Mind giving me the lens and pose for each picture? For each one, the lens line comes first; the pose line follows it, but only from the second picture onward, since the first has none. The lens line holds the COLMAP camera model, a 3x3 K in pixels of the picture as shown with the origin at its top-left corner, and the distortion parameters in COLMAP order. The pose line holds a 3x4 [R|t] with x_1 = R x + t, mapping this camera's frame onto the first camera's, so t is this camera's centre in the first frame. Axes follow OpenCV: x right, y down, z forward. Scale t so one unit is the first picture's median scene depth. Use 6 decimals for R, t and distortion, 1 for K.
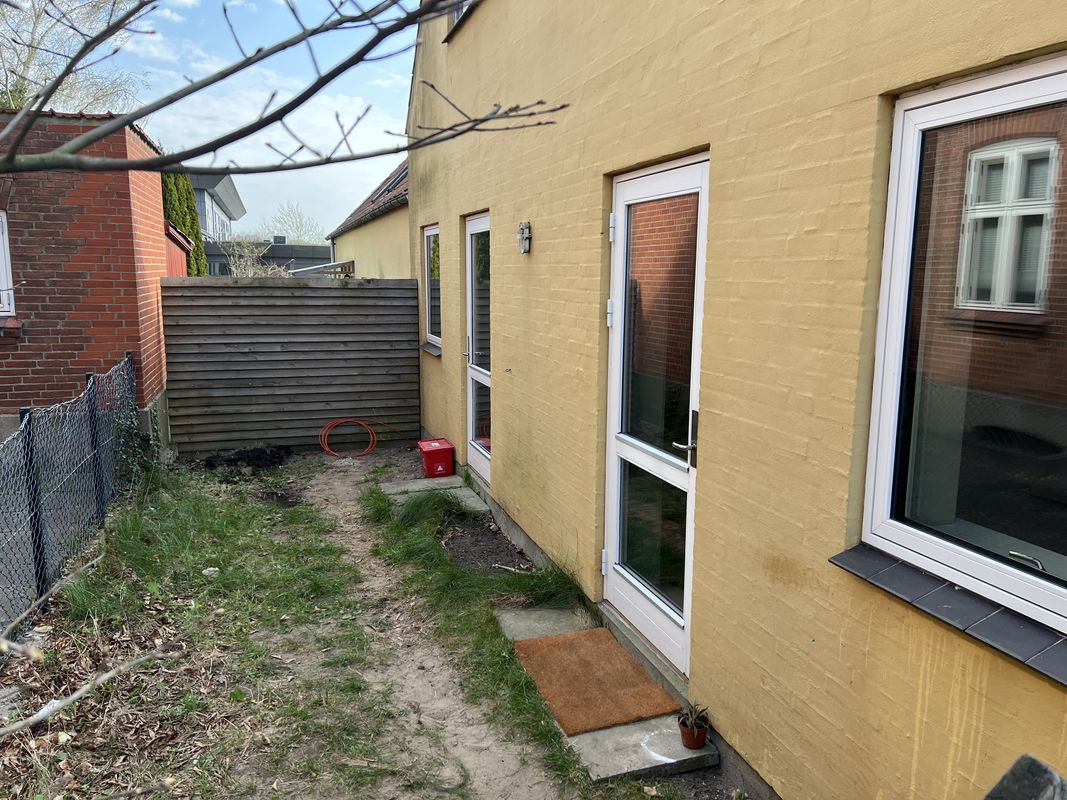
lens RADIAL K [[804.4, 0, 533.5], [0, 804.4, 400.0], [0, 0, 1]] dist [0.001195, -0.004563]
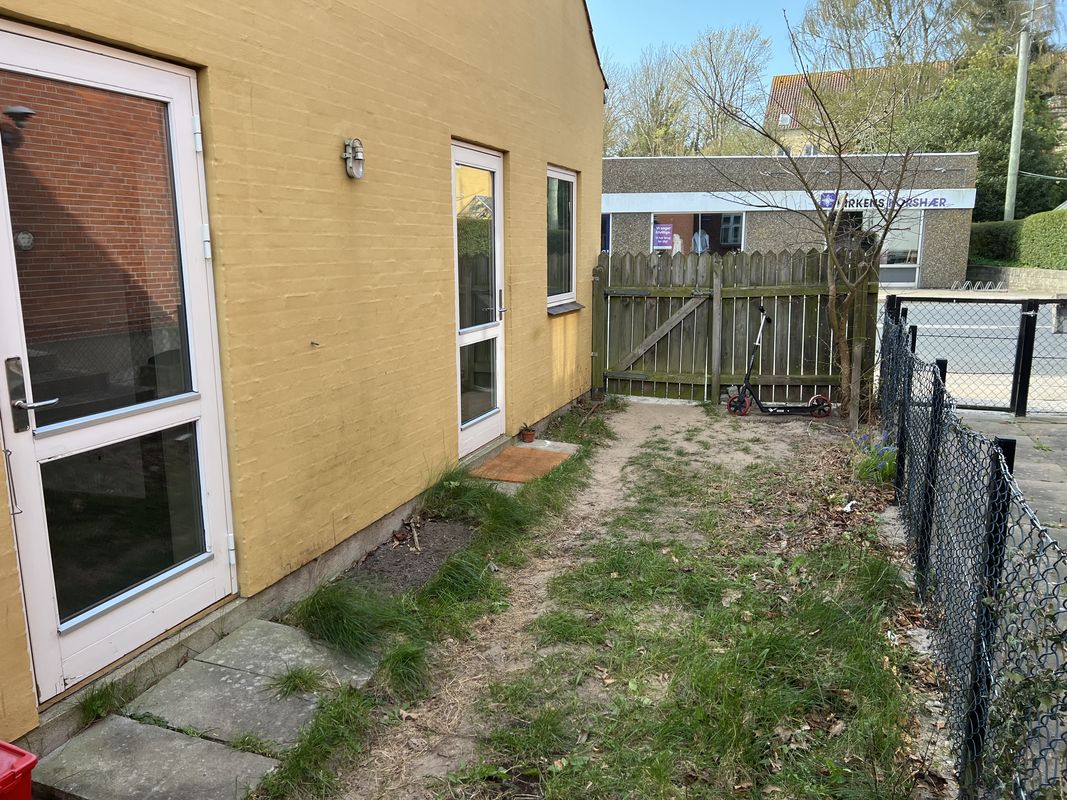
lens RADIAL K [[804.4, 0, 533.5], [0, 804.4, 400.0], [0, 0, 1]] dist [0.001195, -0.004563]
pose [[-0.792188, -0.114616, 0.599417, -0.778483], [0.100089, 0.944504, 0.312879, -0.244845], [-0.602013, 0.307855, -0.736754, 1.832475]]
